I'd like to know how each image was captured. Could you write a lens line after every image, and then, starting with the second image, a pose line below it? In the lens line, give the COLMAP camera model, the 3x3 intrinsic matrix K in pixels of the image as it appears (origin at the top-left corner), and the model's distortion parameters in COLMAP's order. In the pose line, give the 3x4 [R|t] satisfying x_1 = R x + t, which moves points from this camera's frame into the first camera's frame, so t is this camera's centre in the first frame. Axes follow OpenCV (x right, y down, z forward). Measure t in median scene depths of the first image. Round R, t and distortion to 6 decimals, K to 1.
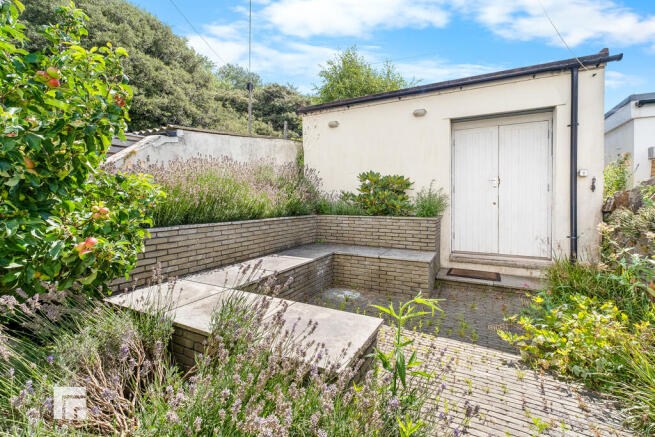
lens RADIAL K [[282.9, 0, 328.0], [0, 282.9, 204.0], [0, 0, 1]] dist [0.002336, 0.000562]
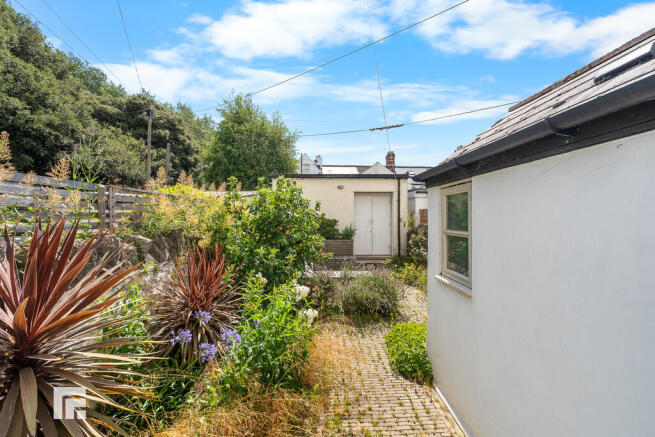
lens RADIAL K [[282.9, 0, 328.3], [0, 282.9, 216.6], [0, 0, 1]] dist [0.002336, 0.000562]
pose [[0.866118, 0.003353, 0.499828, -0.809314], [0.002761, 0.999930, -0.011491, -0.095439], [-0.499832, 0.011333, 0.866048, -0.748851]]
